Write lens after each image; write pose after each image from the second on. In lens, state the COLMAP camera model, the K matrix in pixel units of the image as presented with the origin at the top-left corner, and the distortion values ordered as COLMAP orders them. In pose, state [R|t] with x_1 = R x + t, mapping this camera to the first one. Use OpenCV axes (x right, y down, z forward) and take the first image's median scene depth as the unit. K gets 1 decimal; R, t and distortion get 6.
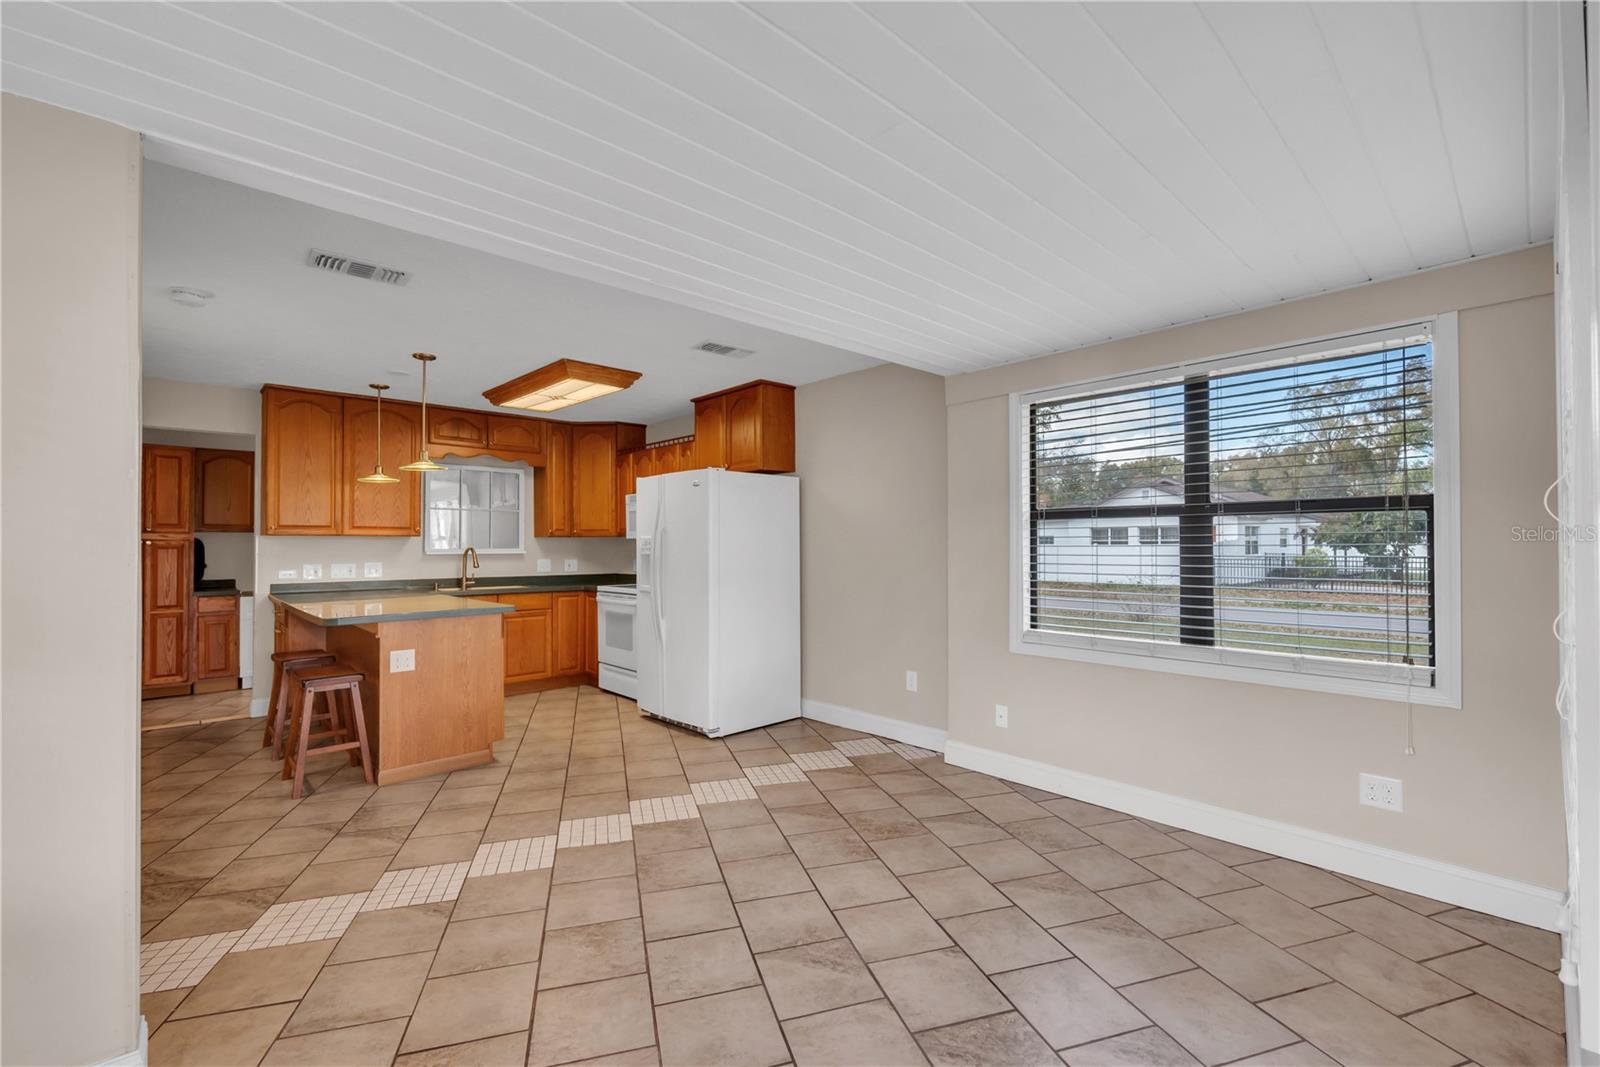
lens RADIAL K [[745.1, 0, 814.4], [0, 745.1, 533.1], [0, 0, 1]] dist [-0.001714, -0.000267]
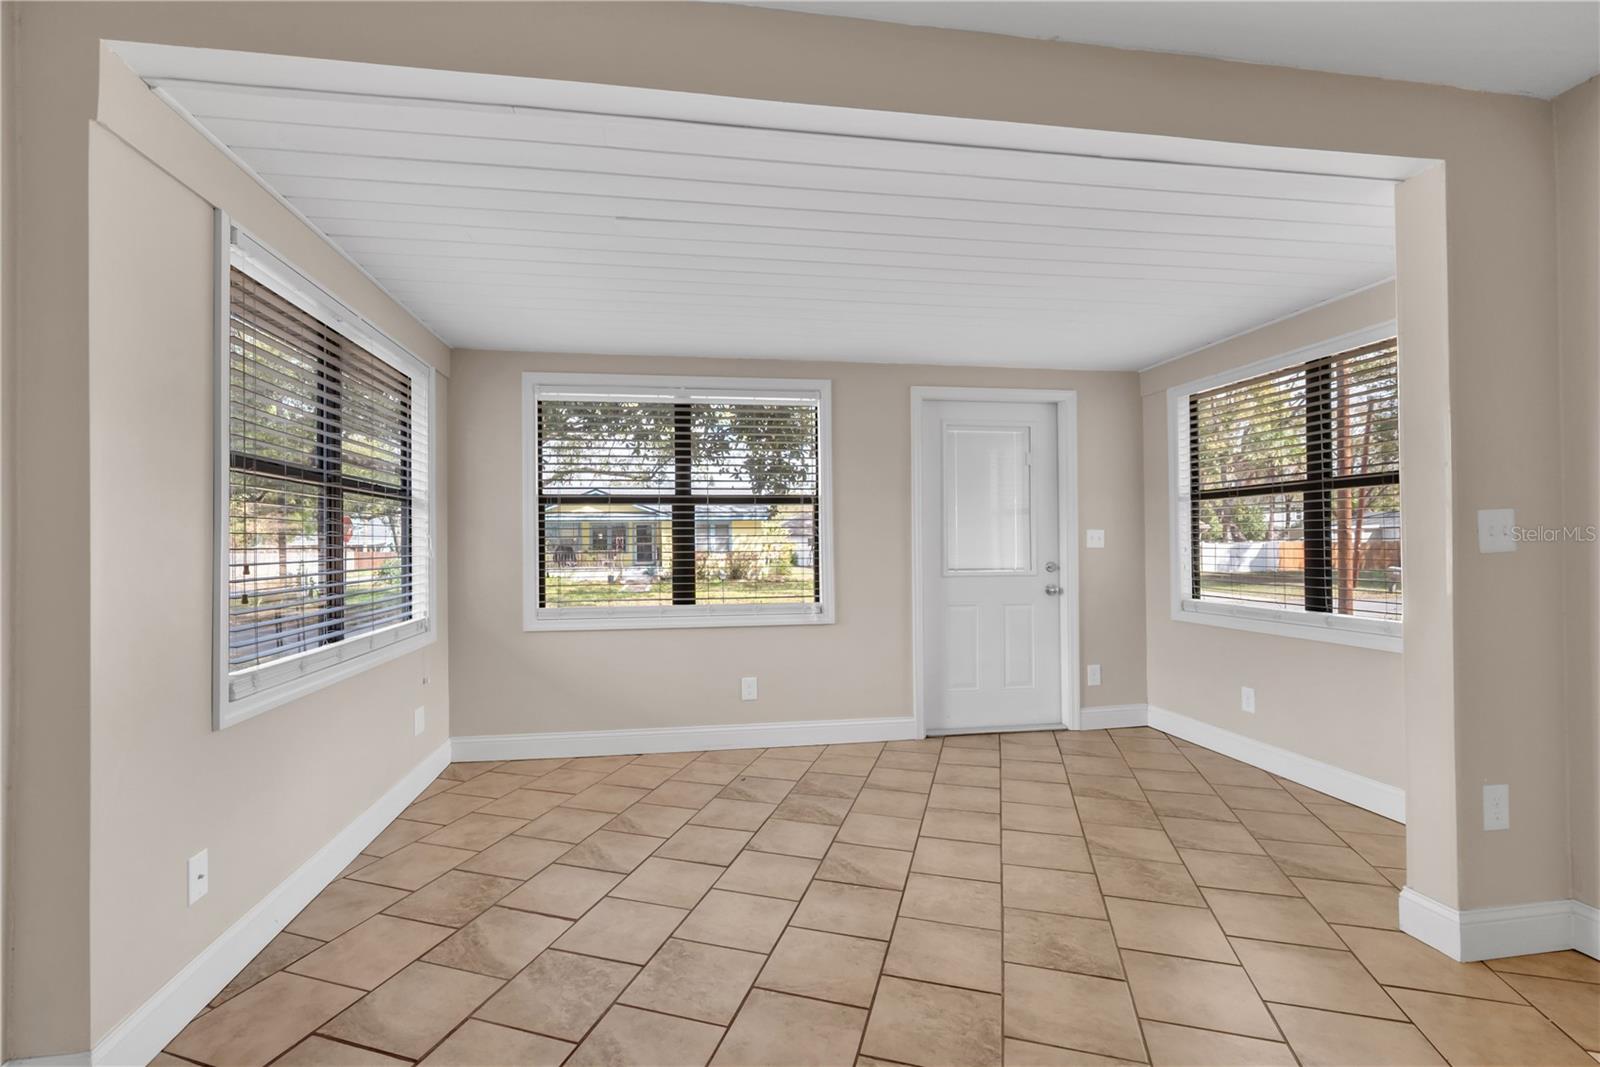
lens RADIAL K [[650.2, 0, 794.3], [0, 650.2, 535.2], [0, 0, 1]] dist [0.000536, 0.000038]
pose [[-0.826669, 0.017404, 0.562419, -0.227346], [0.006597, 0.999753, -0.021240, 0.031201], [-0.562650, -0.013848, -0.826579, 0.866433]]
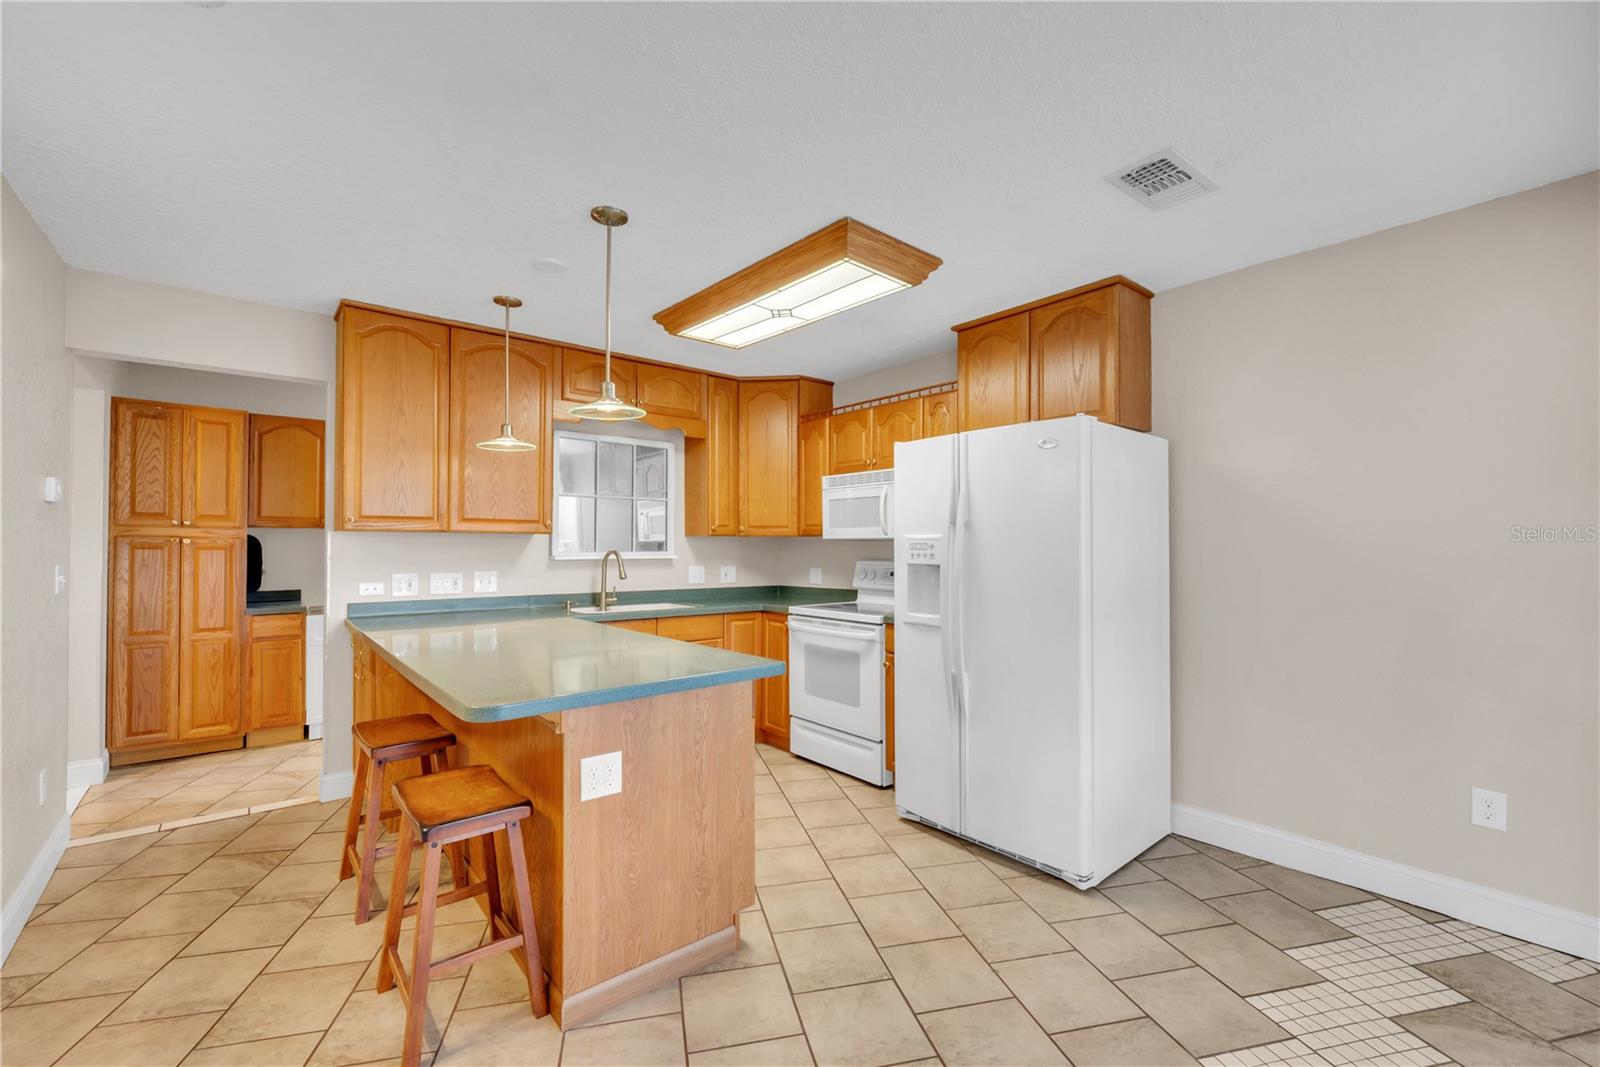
lens RADIAL K [[683.3, 0, 745.1], [0, 683.3, 537.7], [0, 0, 1]] dist [0.001564, 0.000165]
pose [[0.995863, 0.004429, -0.090755, -0.309236], [-0.003984, 0.999979, 0.005090, 0.004274], [0.090776, -0.004708, 0.995860, 0.406189]]
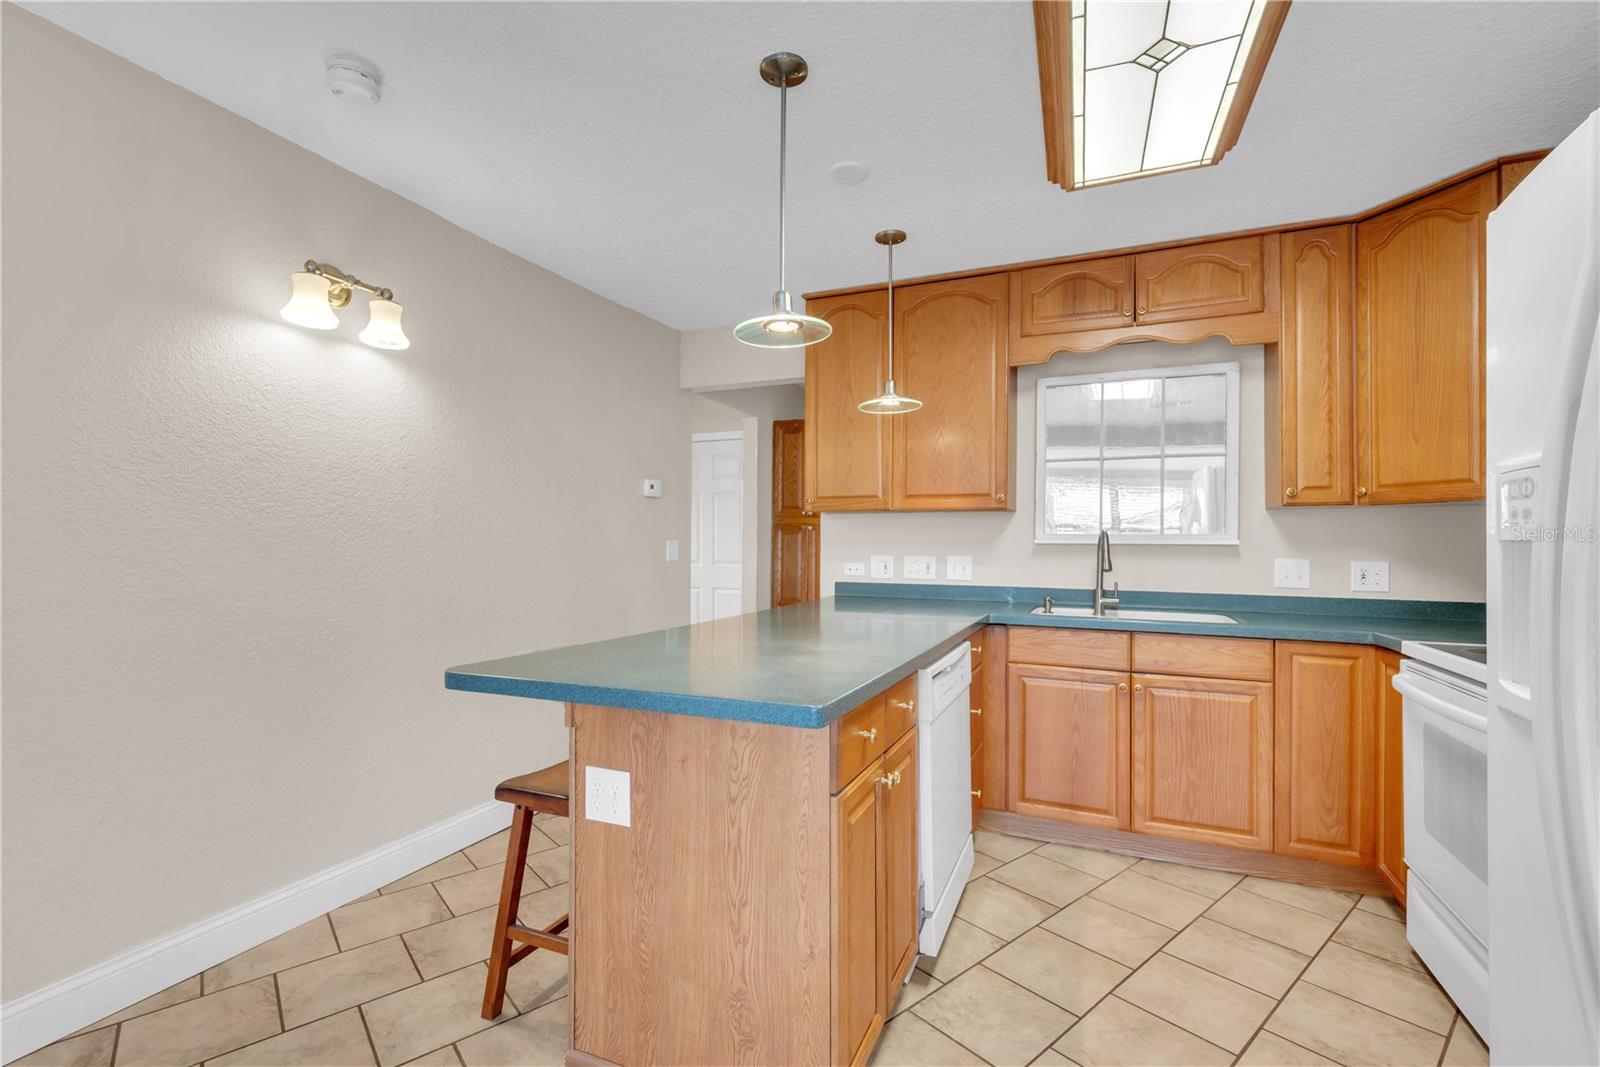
lens RADIAL K [[692.1, 0, 844.7], [0, 692.1, 538.9], [0, 0, 1]] dist [0.001484, 0.000149]
pose [[0.414410, 0.000316, -0.910090, -0.122289], [0.006224, 0.999976, 0.003181, 0.024907], [0.910069, -0.006983, 0.414398, 0.719120]]
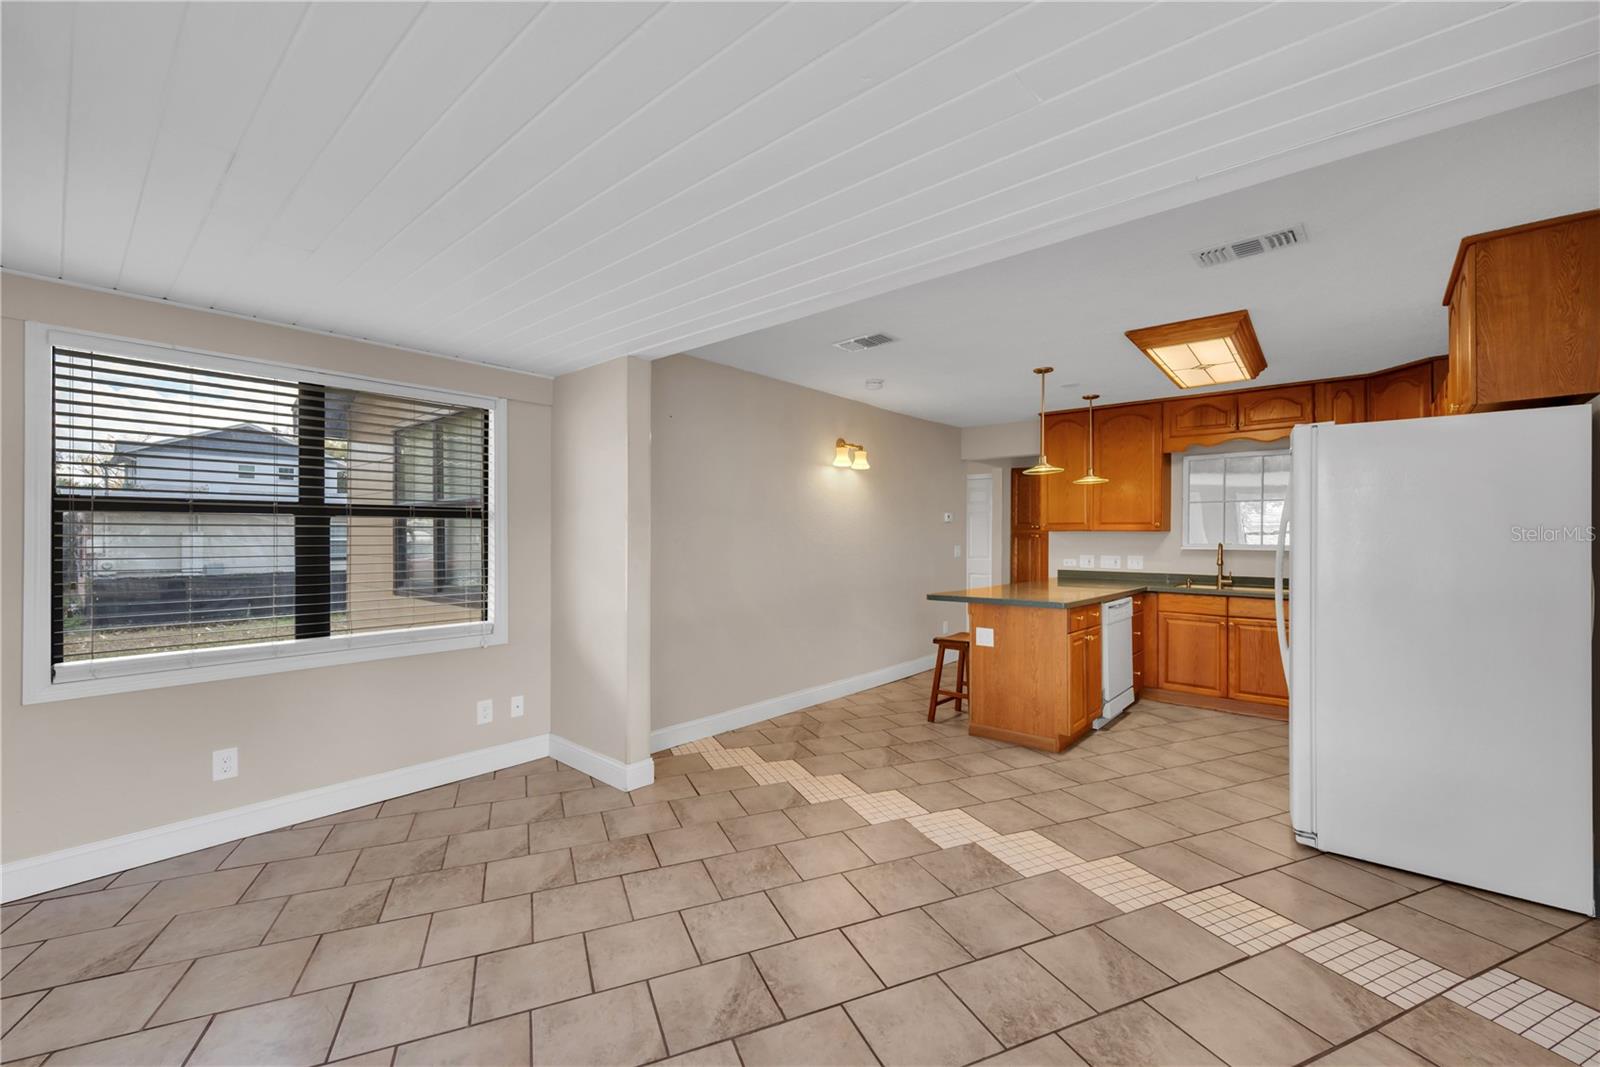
lens RADIAL K [[665.1, 0, 769.4], [0, 665.1, 537.7], [0, 0, 1]] dist [0.000818, -0.000074]
pose [[0.031873, 0.007735, -0.999462, 0.376078], [0.013490, 0.999876, 0.008169, -0.001495], [0.999401, -0.013744, 0.031764, 0.464615]]
